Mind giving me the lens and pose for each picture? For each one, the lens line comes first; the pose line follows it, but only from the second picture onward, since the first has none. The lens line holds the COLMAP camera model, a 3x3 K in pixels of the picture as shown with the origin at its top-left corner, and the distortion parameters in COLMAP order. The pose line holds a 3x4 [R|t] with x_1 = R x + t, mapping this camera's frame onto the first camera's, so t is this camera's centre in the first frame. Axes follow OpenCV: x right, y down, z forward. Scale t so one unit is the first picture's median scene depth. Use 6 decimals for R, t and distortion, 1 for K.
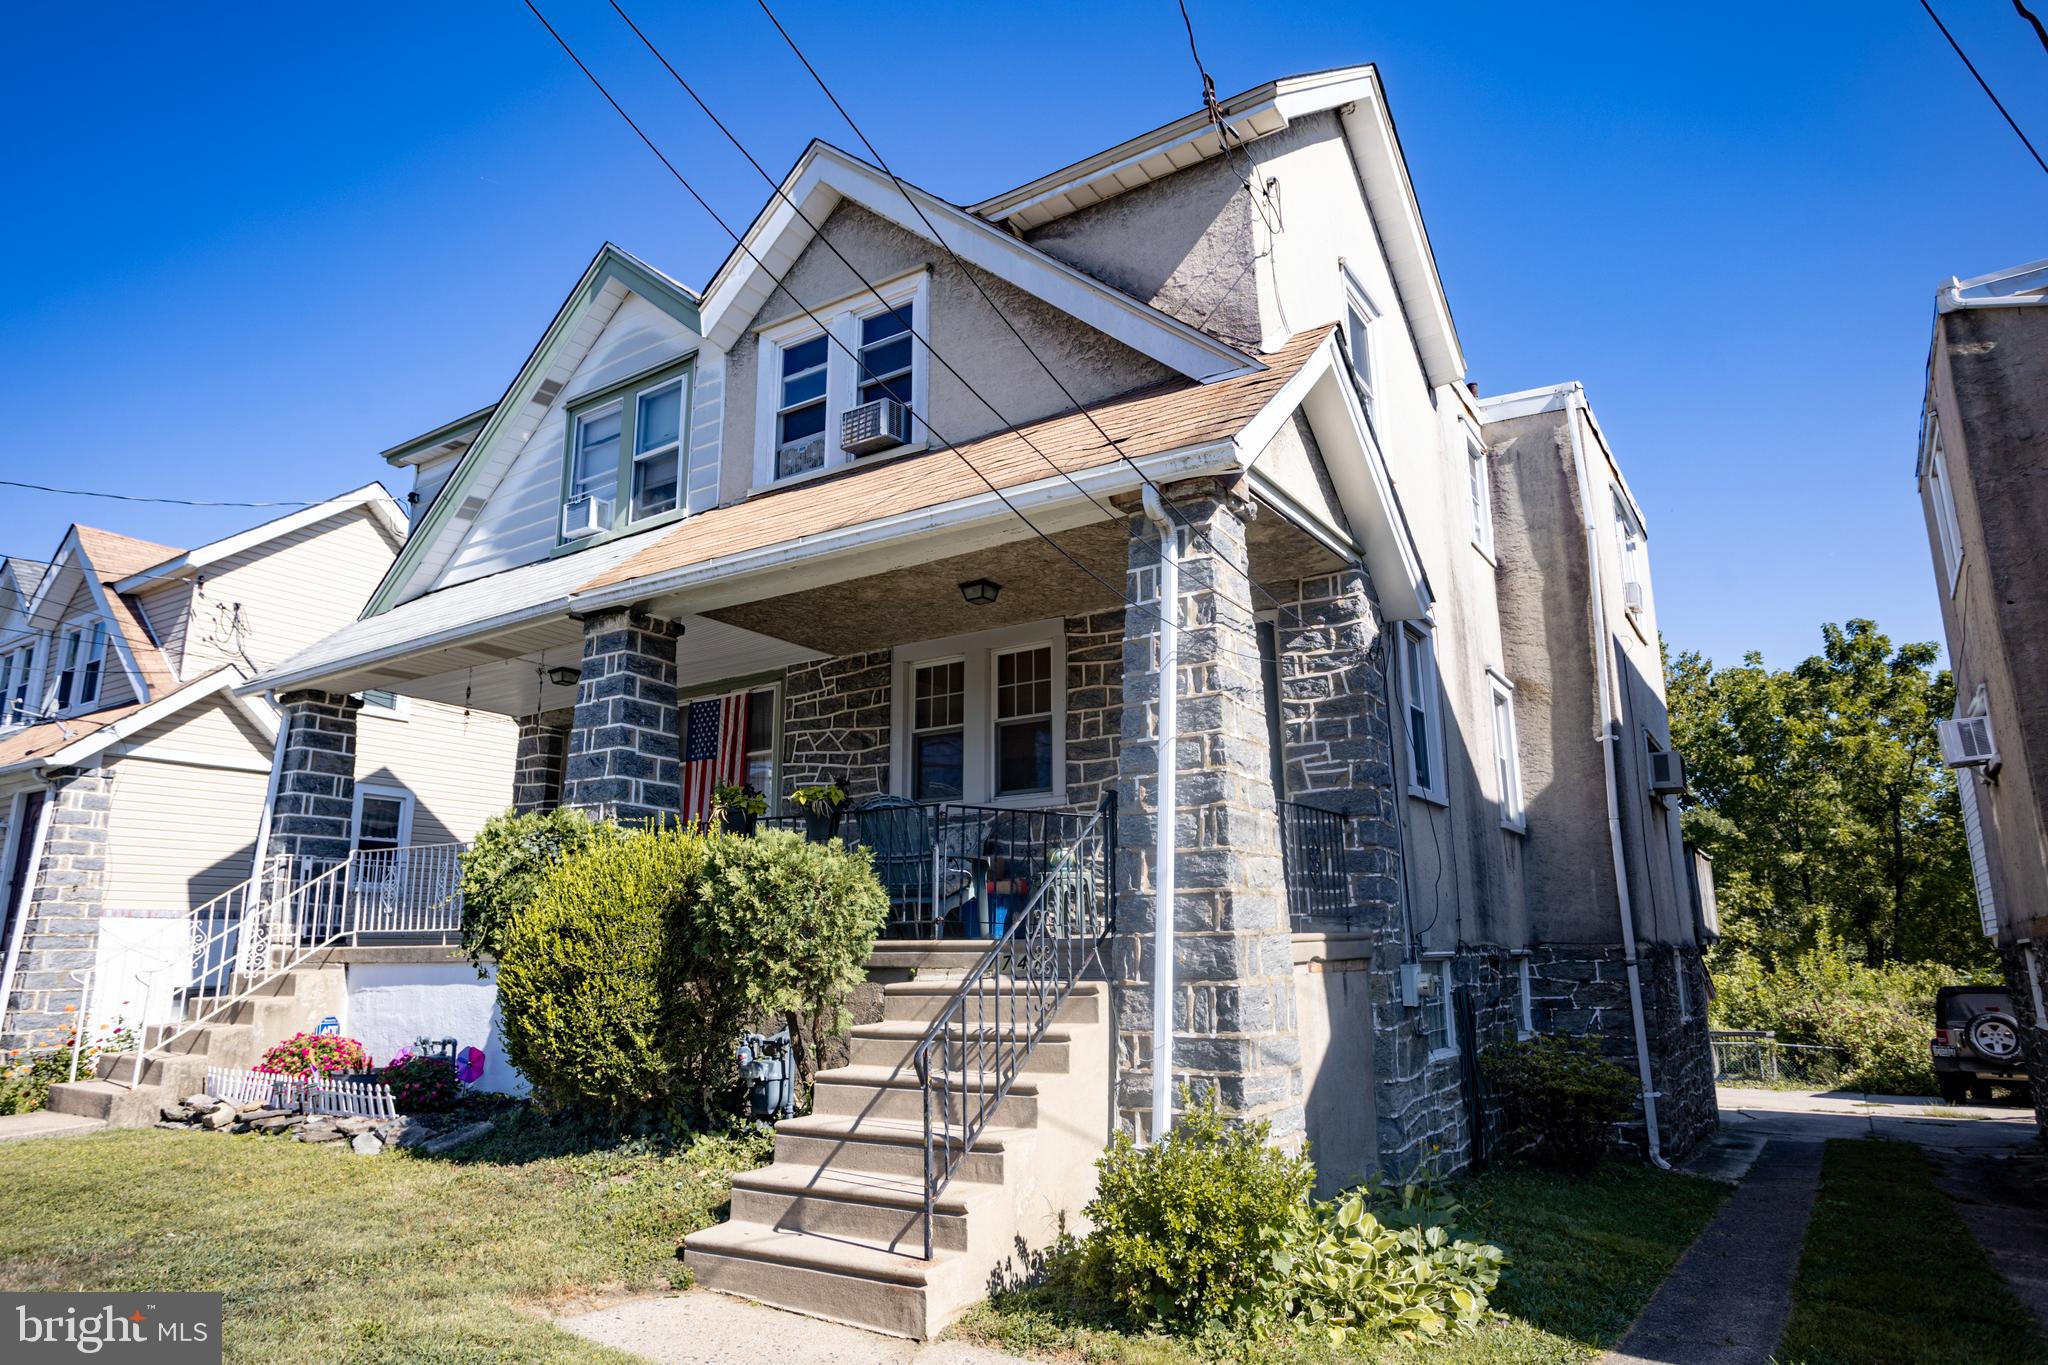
lens RADIAL K [[1233.3, 0, 1034.9], [0, 1233.3, 685.8], [0, 0, 1]] dist [-0.024456, 0.002510]
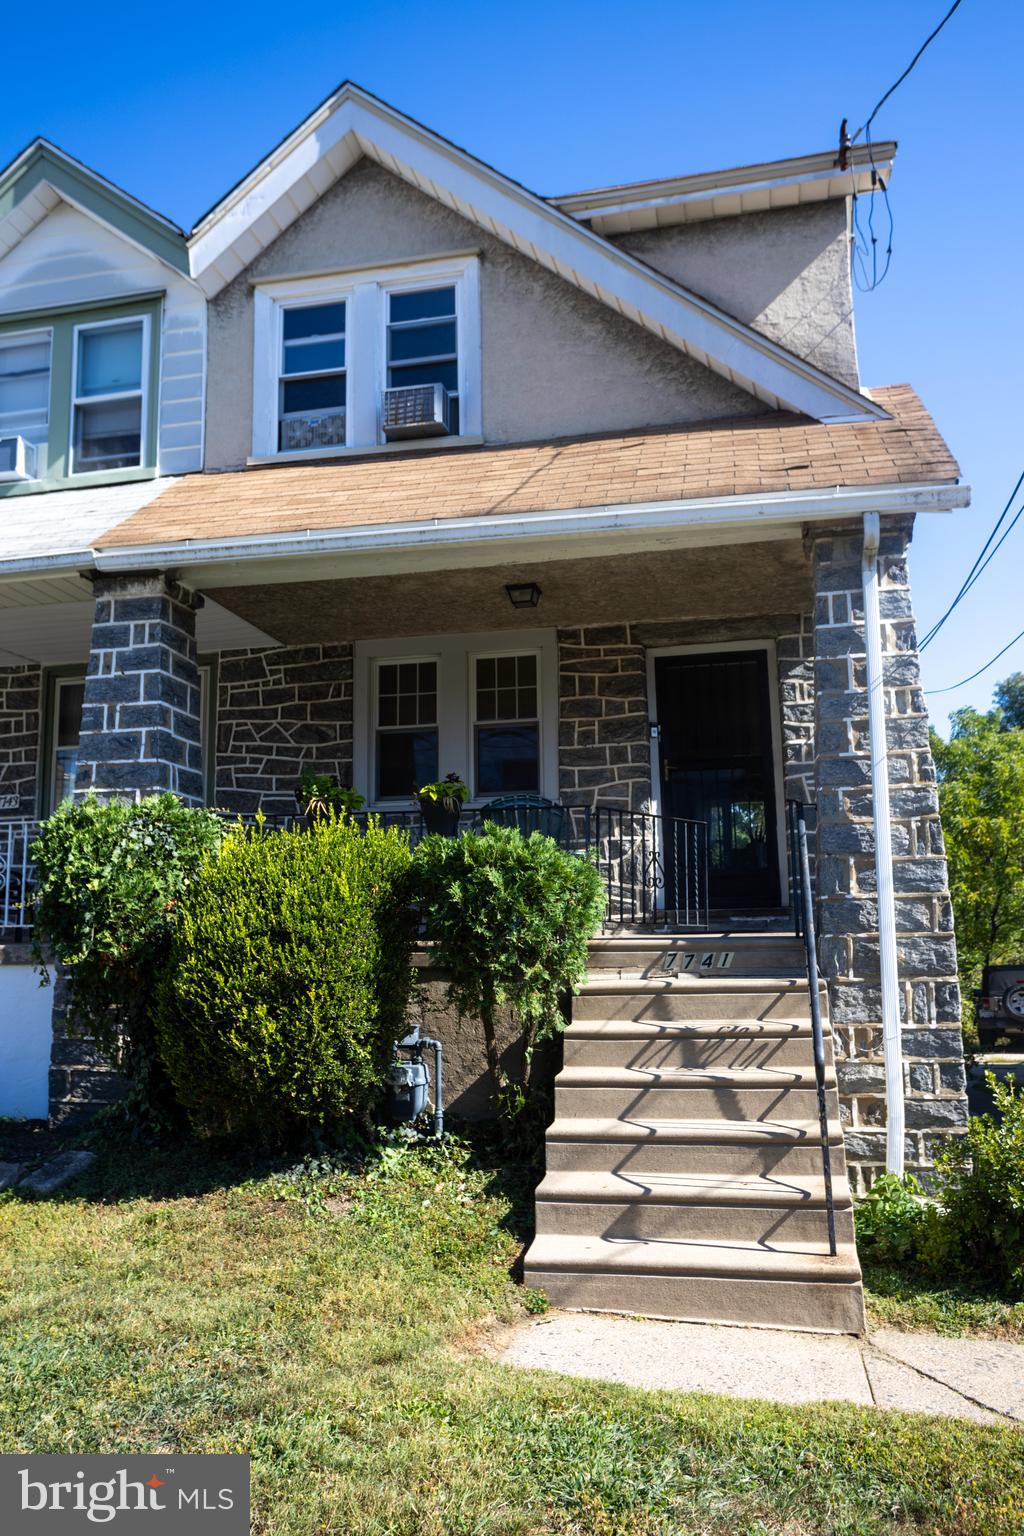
lens RADIAL K [[1116.7, 0, 530.3], [0, 1116.7, 778.3], [0, 0, 1]] dist [0.004385, 0.004047]
pose [[0.932305, 0.045468, 0.358803, -0.361225], [-0.070570, 0.995867, 0.057172, 0.020134], [-0.354721, -0.078622, 0.931661, 0.136218]]
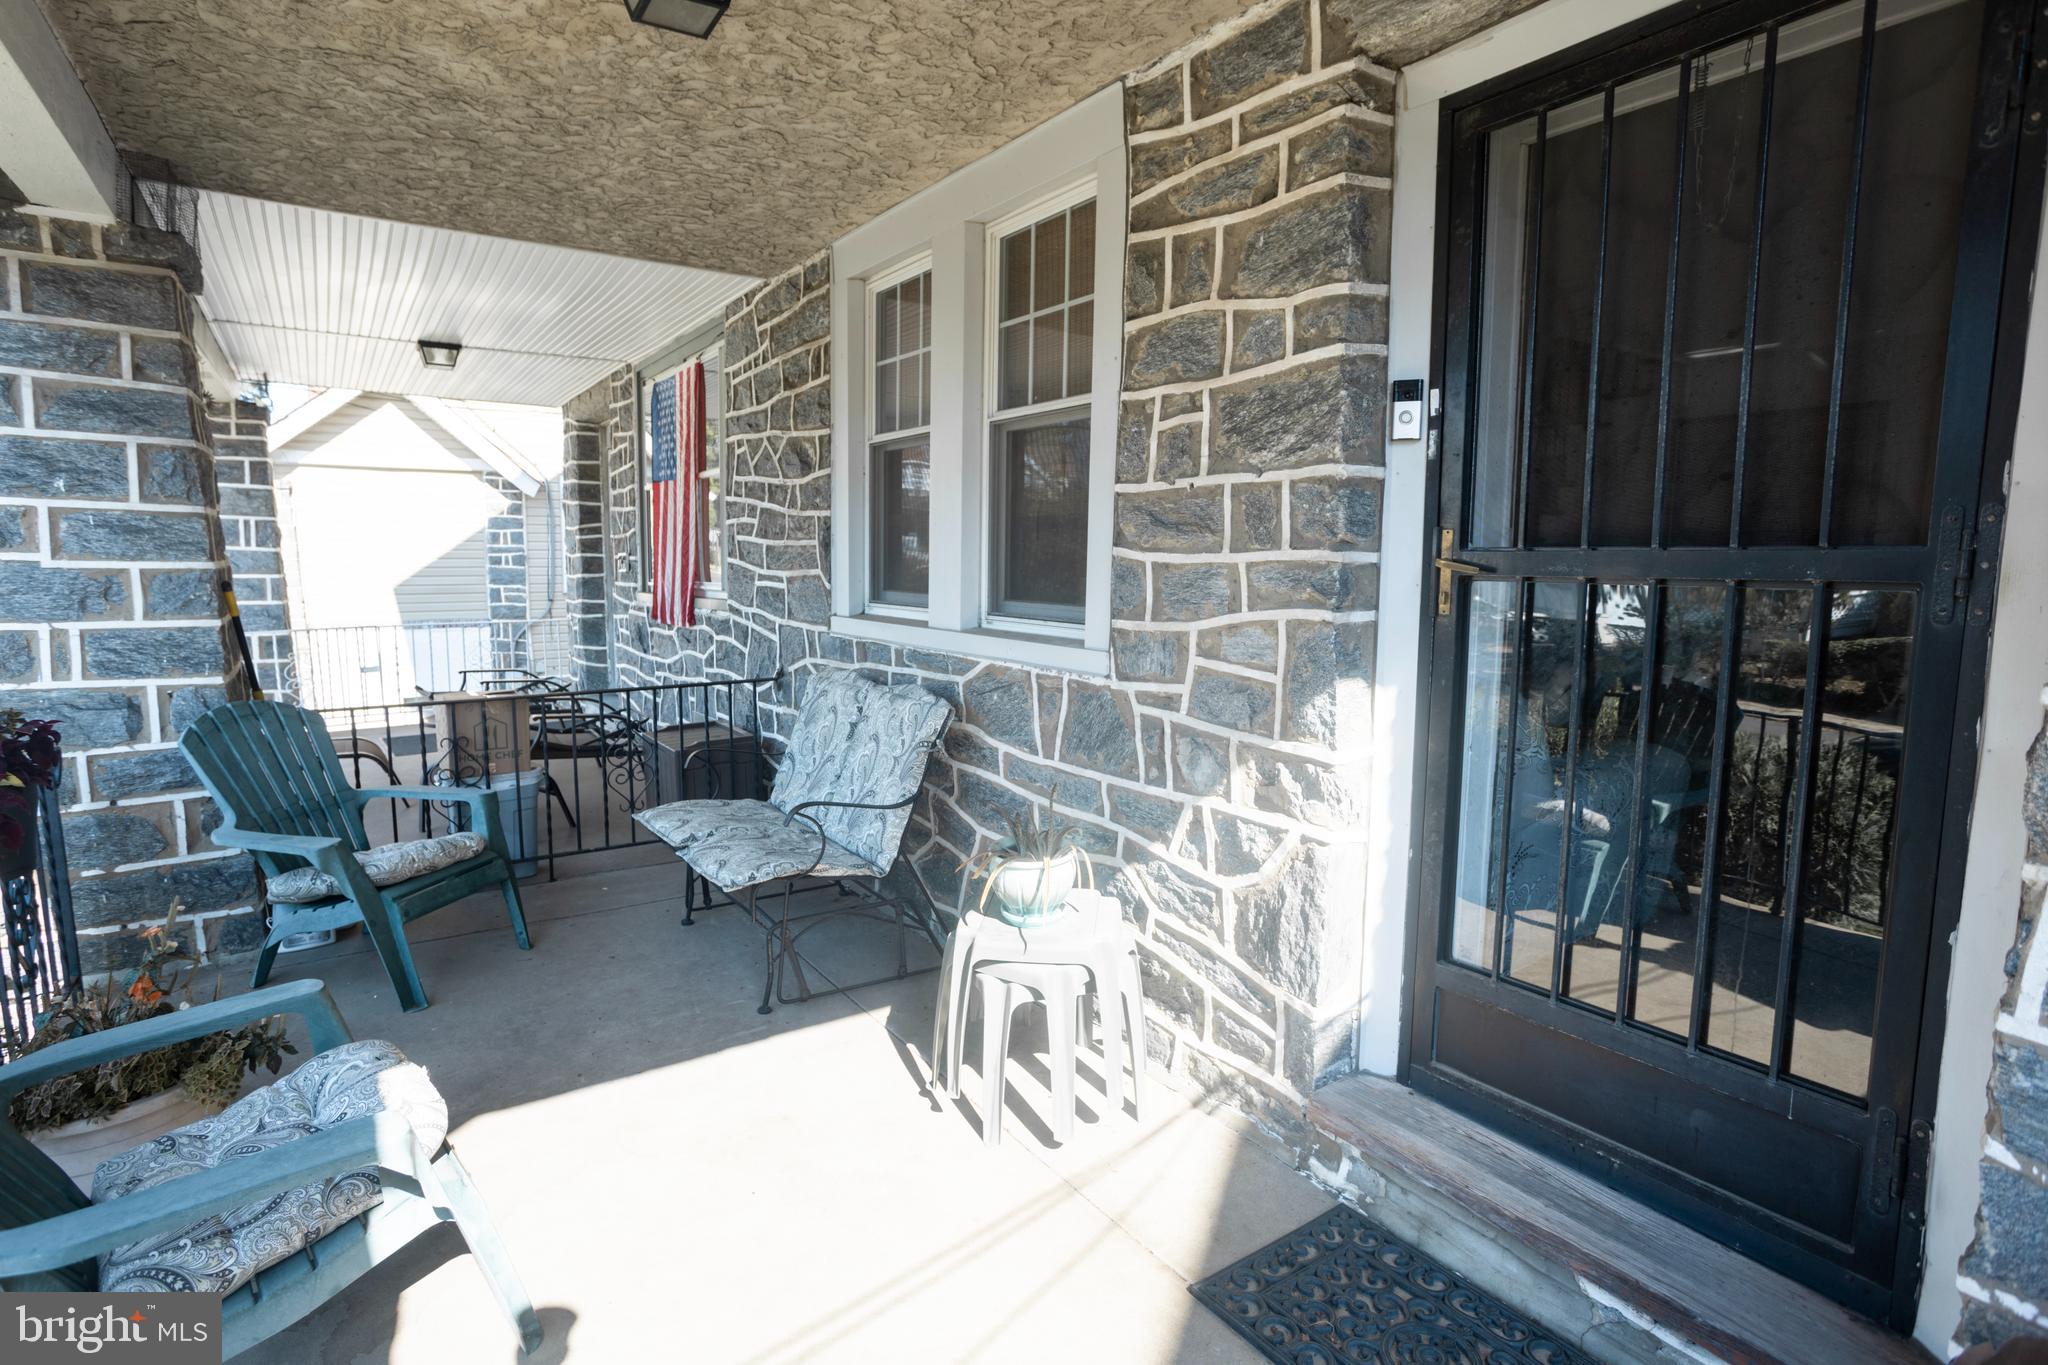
lens RADIAL K [[1024.8, 0, 1021.1], [0, 1024.8, 685.9], [0, 0, 1]] dist [-0.063145, 0.035856]
pose [[0.923408, 0.066912, -0.377943, 0.117824], [0.066086, 0.942264, 0.328286, 0.003577], [0.378089, -0.328119, 0.865671, 0.792032]]
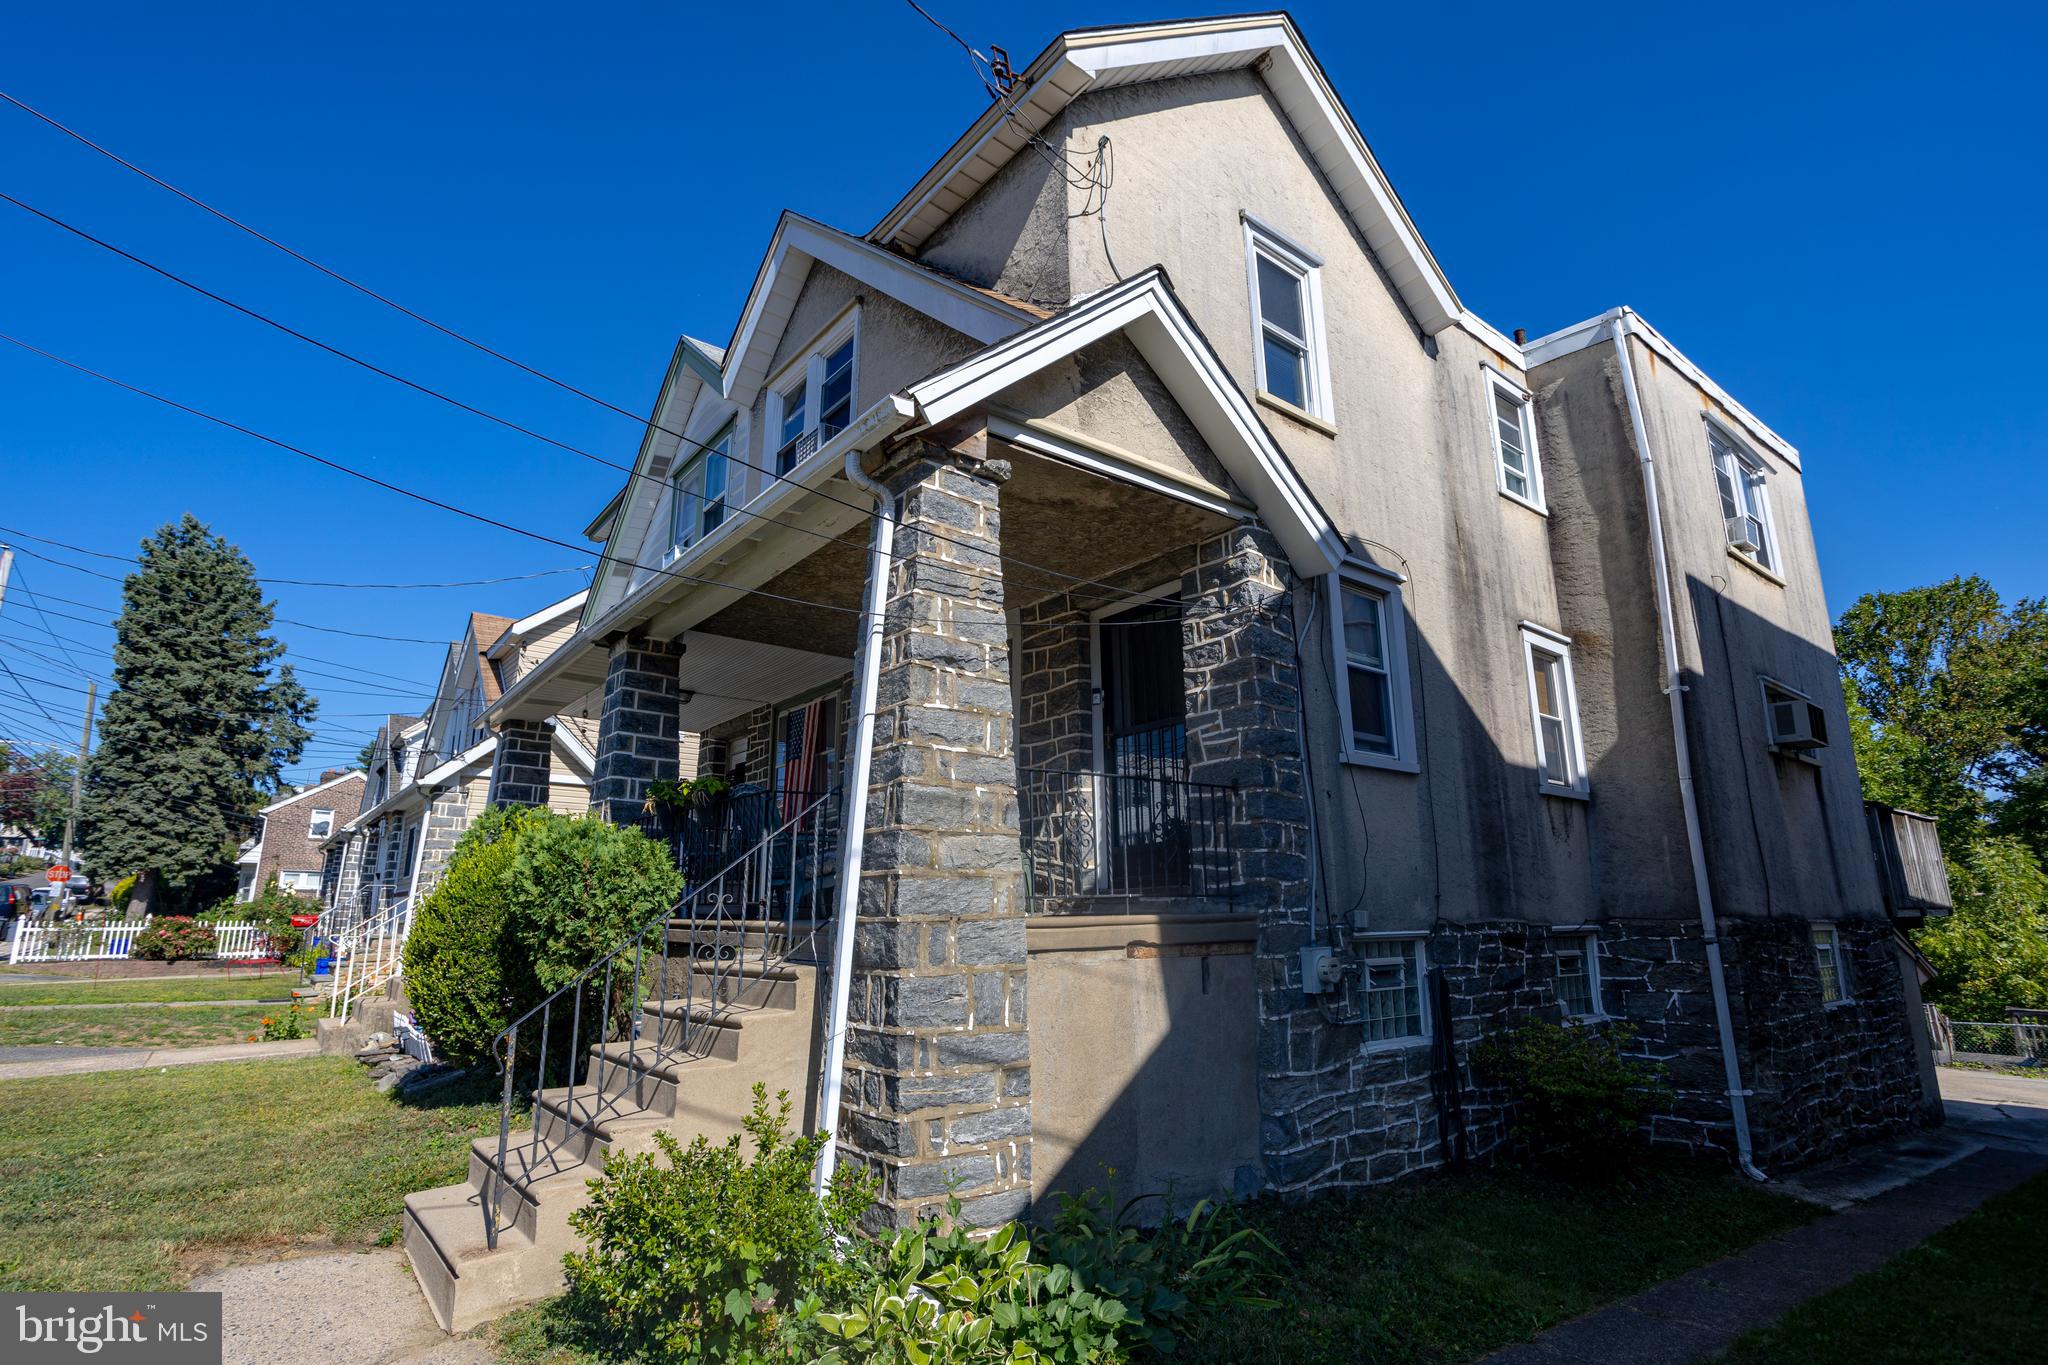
lens RADIAL K [[1024.8, 0, 1021.1], [0, 1024.8, 685.9], [0, 0, 1]] dist [-0.063145, 0.035856]
pose [[0.945768, -0.068626, -0.317512, 0.325384], [0.065445, 0.997642, -0.020685, 0.031469], [0.318182, -0.001216, 0.948029, 0.197750]]
